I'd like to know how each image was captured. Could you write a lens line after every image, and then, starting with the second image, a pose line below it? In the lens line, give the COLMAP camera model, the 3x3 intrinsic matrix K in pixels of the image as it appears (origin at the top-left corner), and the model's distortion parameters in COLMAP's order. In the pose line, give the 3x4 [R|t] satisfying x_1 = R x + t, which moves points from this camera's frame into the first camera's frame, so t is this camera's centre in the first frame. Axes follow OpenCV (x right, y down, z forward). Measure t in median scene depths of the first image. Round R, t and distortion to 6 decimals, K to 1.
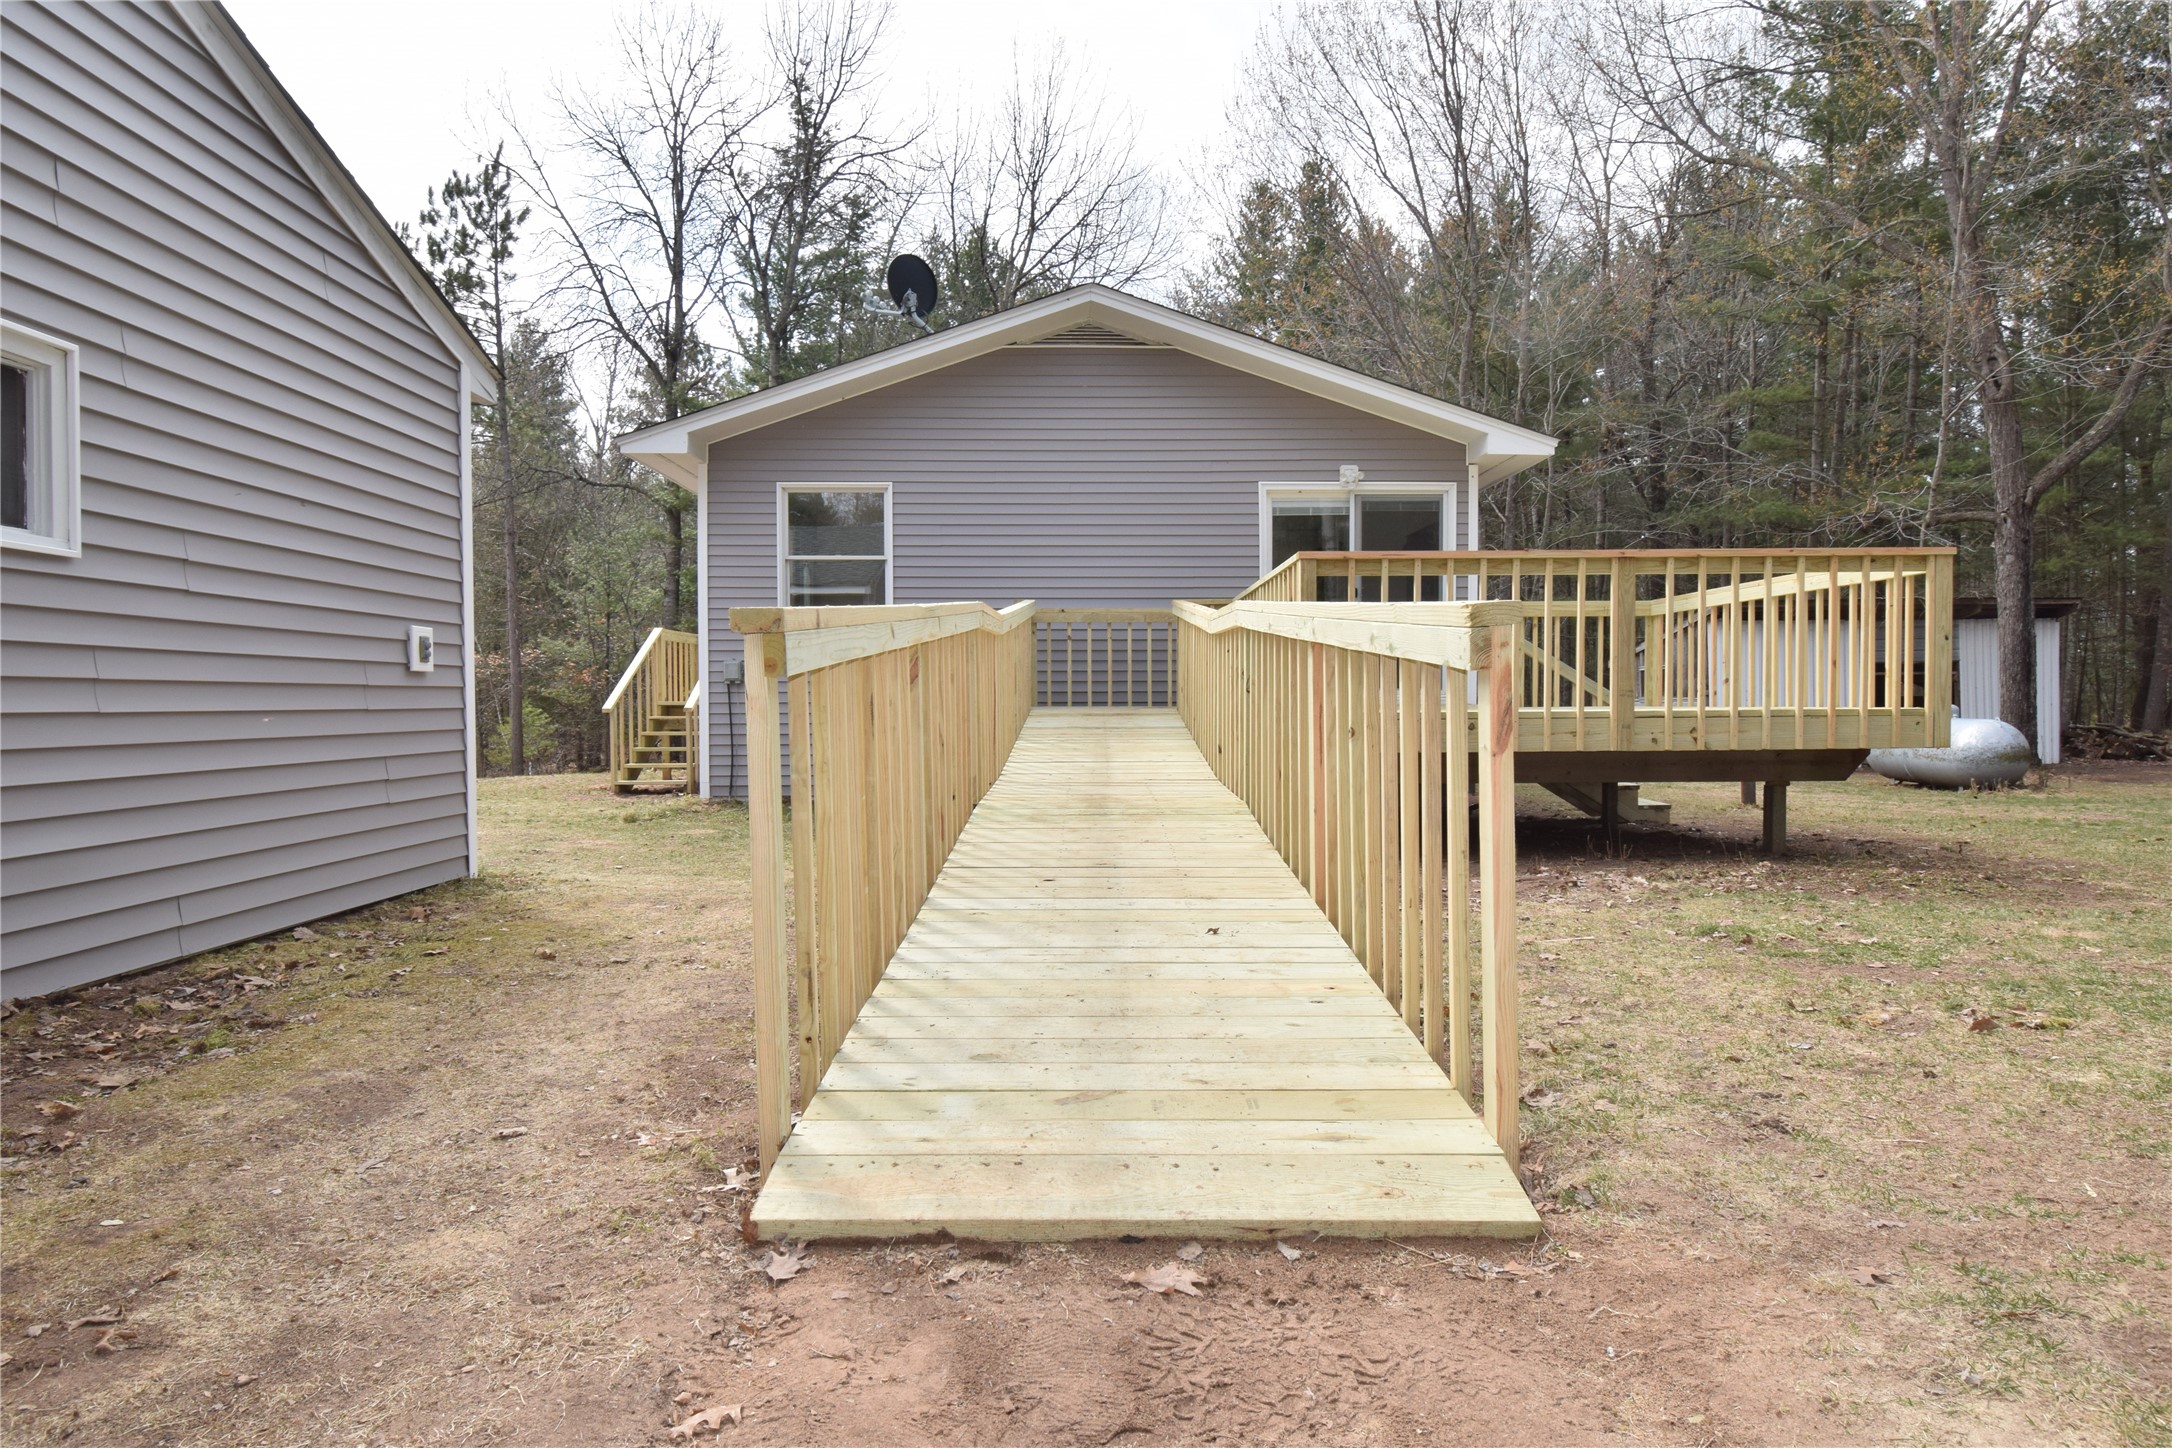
lens RADIAL K [[1303.3, 0, 1140.9], [0, 1303.3, 717.7], [0, 0, 1]] dist [0.020711, -0.000028]
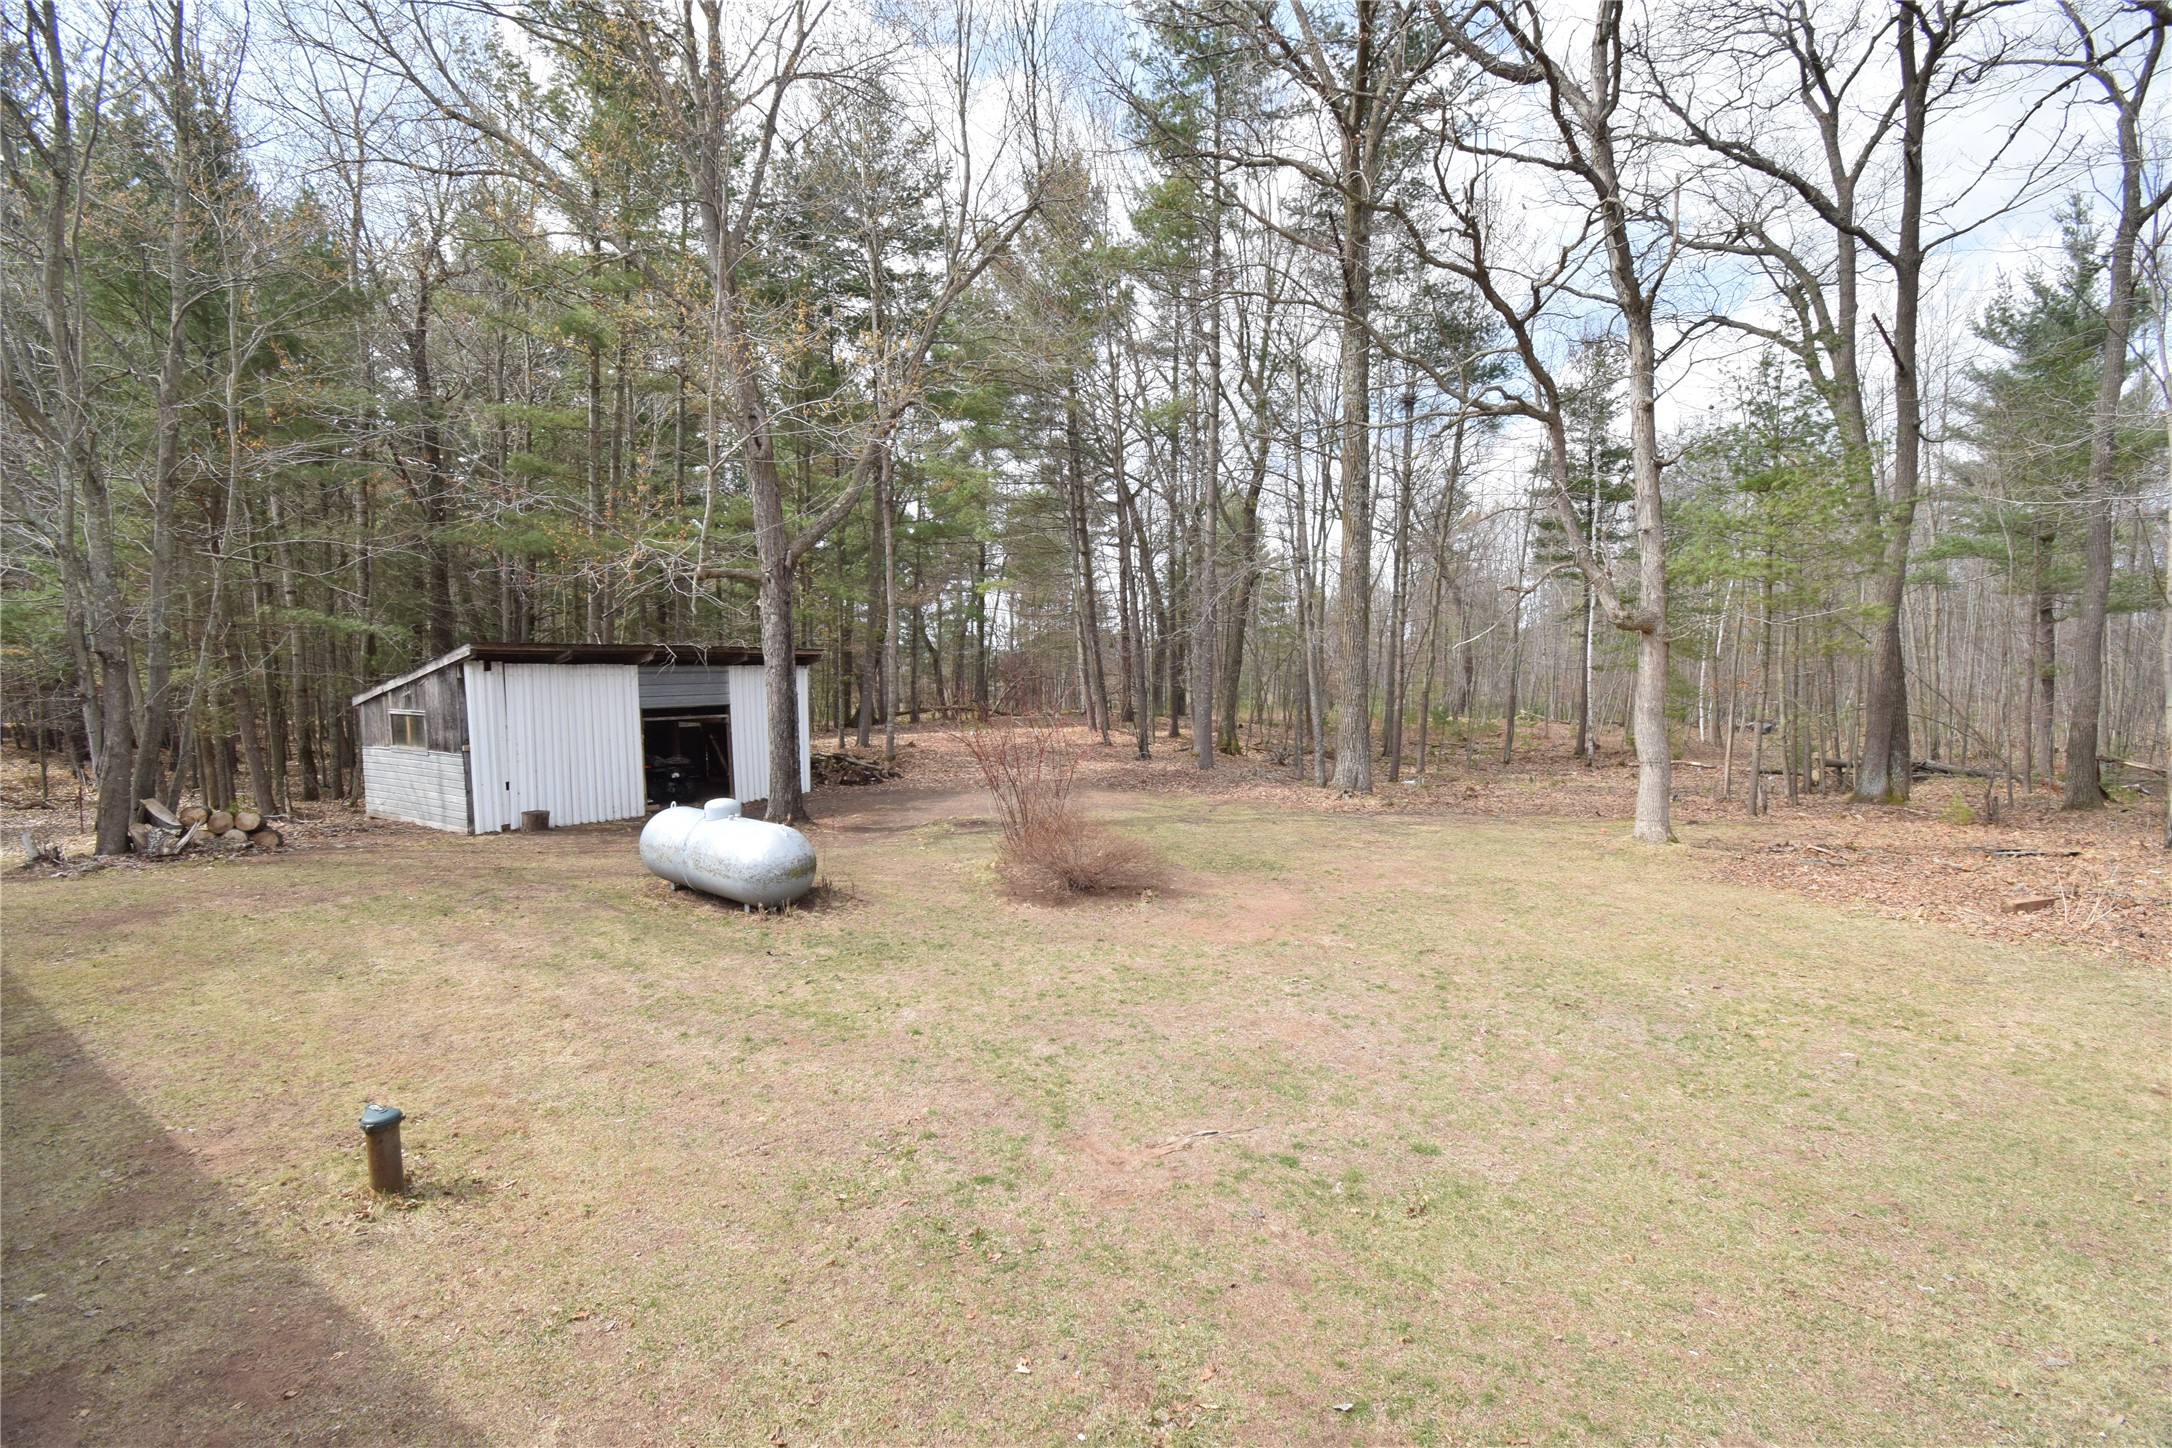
lens RADIAL K [[963.8, 0, 1132.5], [0, 963.8, 739.5], [0, 0, 1]] dist [-0.024154, -0.005734]
pose [[0.570769, -0.057312, 0.819108, 0.156949], [0.008078, 0.997905, 0.064194, -0.056268], [-0.821071, -0.030023, 0.570036, 0.264681]]
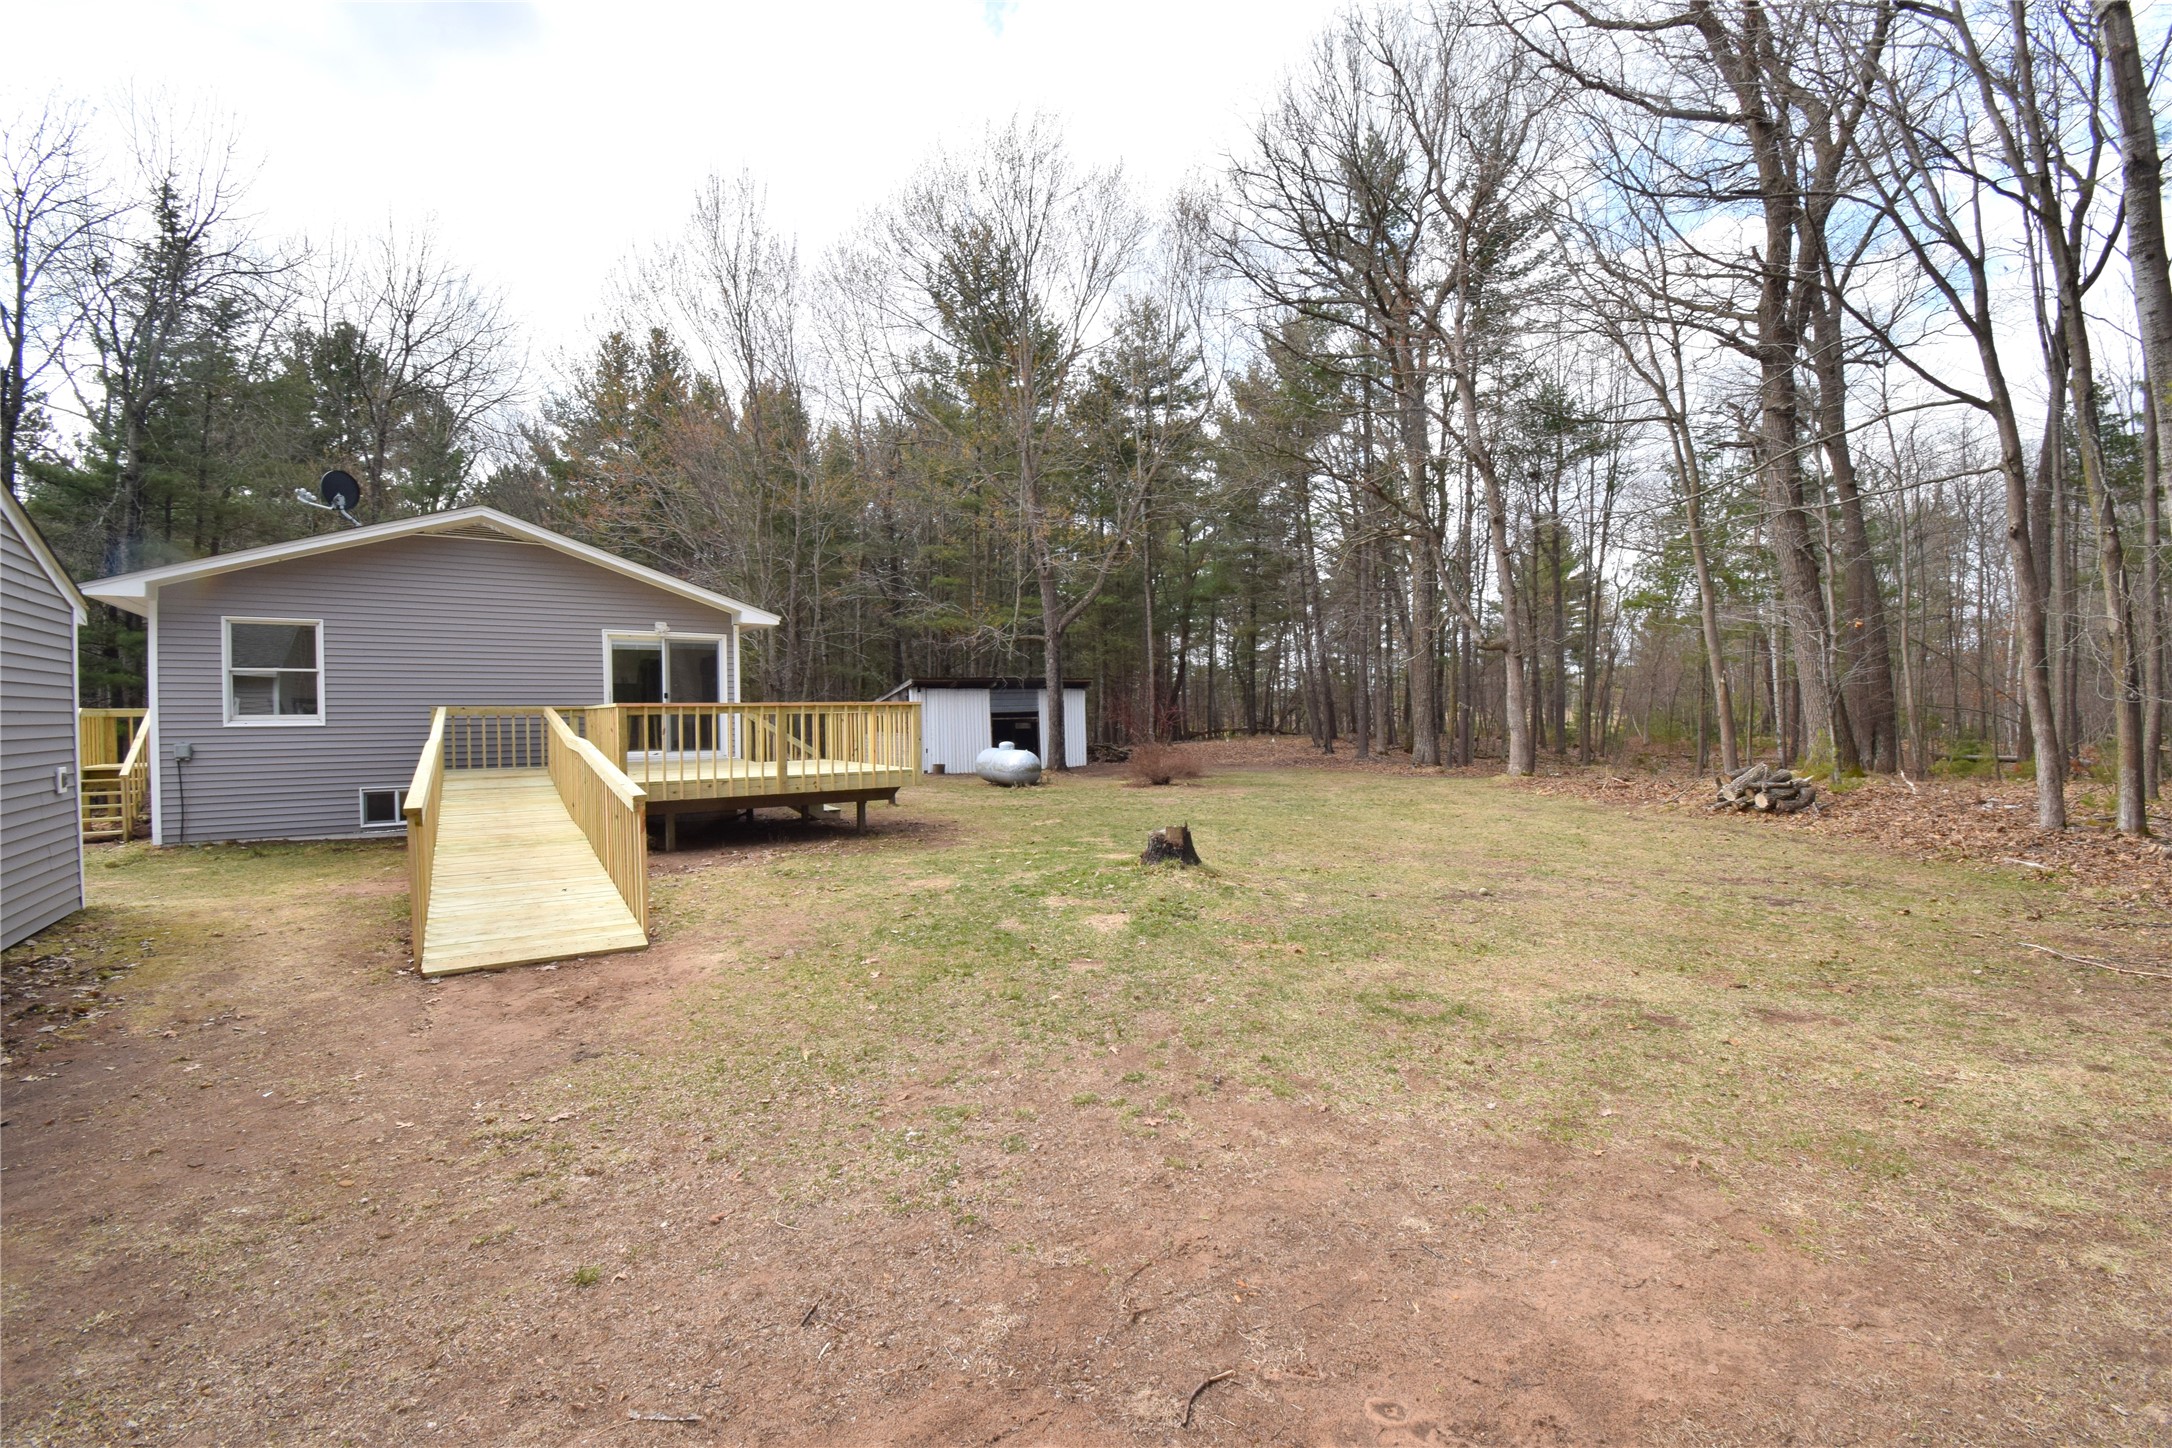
lens RADIAL K [[963.8, 0, 1119.2], [0, 963.8, 723.6], [0, 0, 1]] dist [-0.024154, -0.005734]
pose [[0.843493, -0.017733, 0.536848, -0.004647], [0.021099, 0.999777, -0.000125, -0.021604], [-0.536726, 0.011432, 0.843679, -0.174989]]
